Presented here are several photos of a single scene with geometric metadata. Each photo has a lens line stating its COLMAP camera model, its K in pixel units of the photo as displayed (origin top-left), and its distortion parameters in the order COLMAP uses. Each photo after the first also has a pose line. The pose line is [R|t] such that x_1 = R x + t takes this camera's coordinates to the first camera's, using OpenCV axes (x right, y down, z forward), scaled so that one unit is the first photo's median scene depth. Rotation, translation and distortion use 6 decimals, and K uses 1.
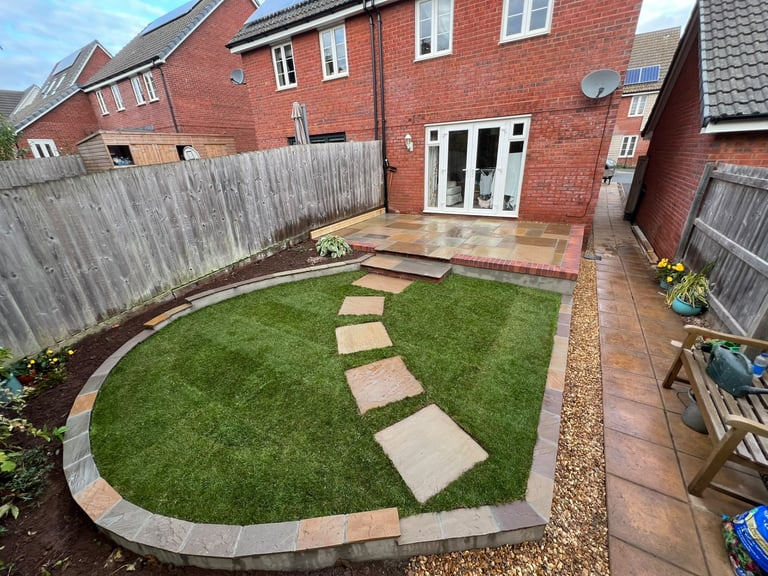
lens RADIAL K [[304.7, 0, 383.6], [0, 304.7, 288.3], [0, 0, 1]] dist [0.000008, -0.000268]
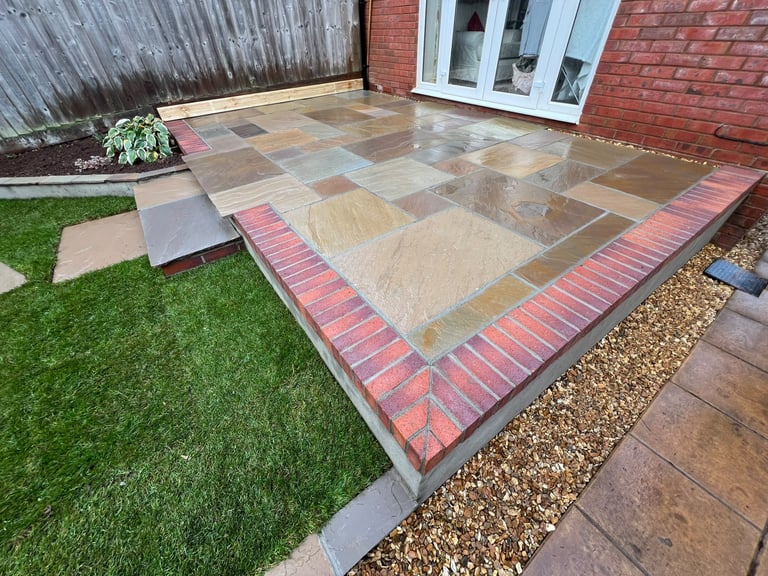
lens RADIAL K [[304.7, 0, 383.4], [0, 304.7, 288.5], [0, 0, 1]] dist [0.000008, -0.000268]
pose [[0.925670, 0.265879, -0.269154, 0.373602], [-0.168261, 0.926509, 0.336556, -0.124557], [0.338857, -0.266251, 0.902378, 0.497895]]
